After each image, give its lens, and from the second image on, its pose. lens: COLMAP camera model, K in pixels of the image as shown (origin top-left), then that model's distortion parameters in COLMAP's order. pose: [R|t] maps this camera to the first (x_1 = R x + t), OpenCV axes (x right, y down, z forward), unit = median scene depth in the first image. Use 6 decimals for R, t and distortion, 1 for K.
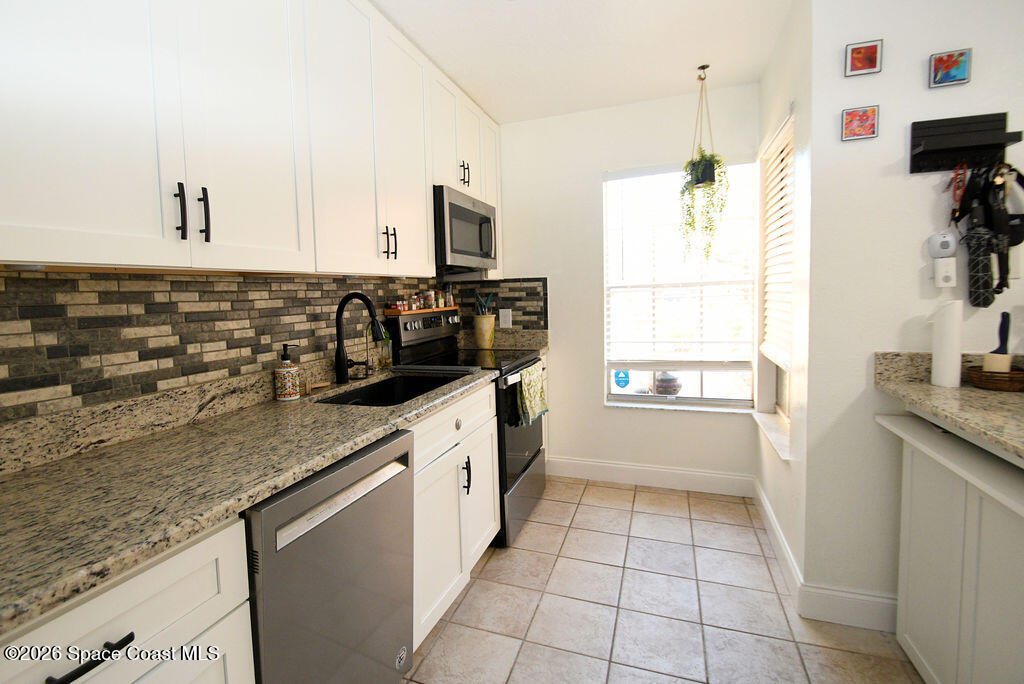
lens RADIAL K [[496.1, 0, 472.8], [0, 496.1, 323.3], [0, 0, 1]] dist [0.008542, -0.010871]
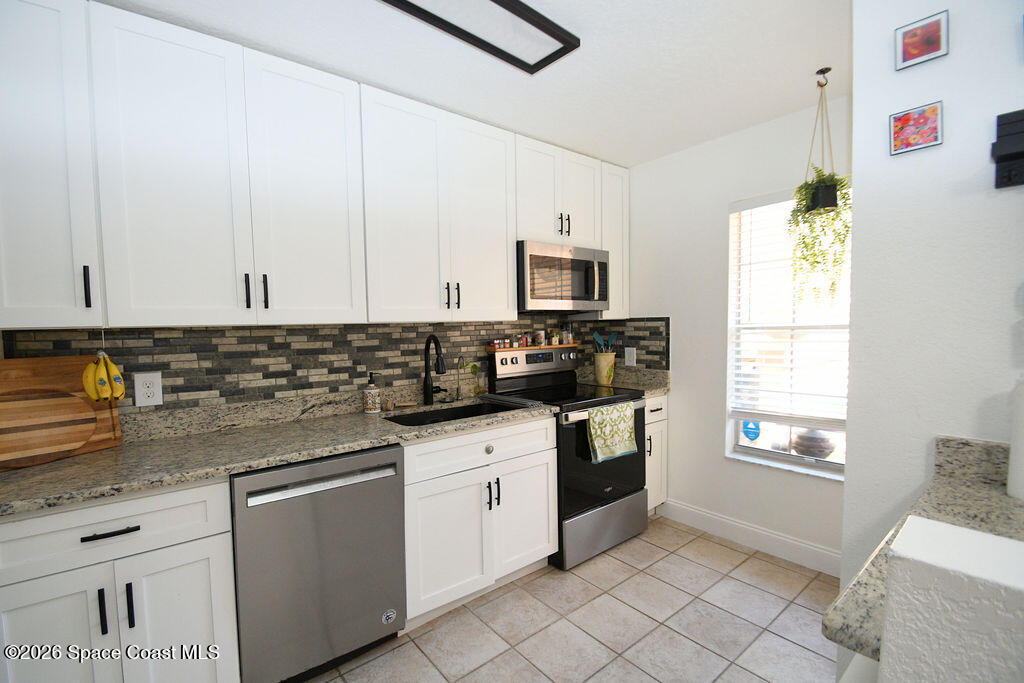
lens RADIAL K [[466.9, 0, 506.7], [0, 466.9, 348.4], [0, 0, 1]] dist [0.001290, -0.002527]
pose [[0.857711, 0.039078, -0.512646, 0.535088], [-0.036046, 0.999224, 0.015860, -0.051967], [0.512868, 0.004876, 0.858454, 0.067156]]
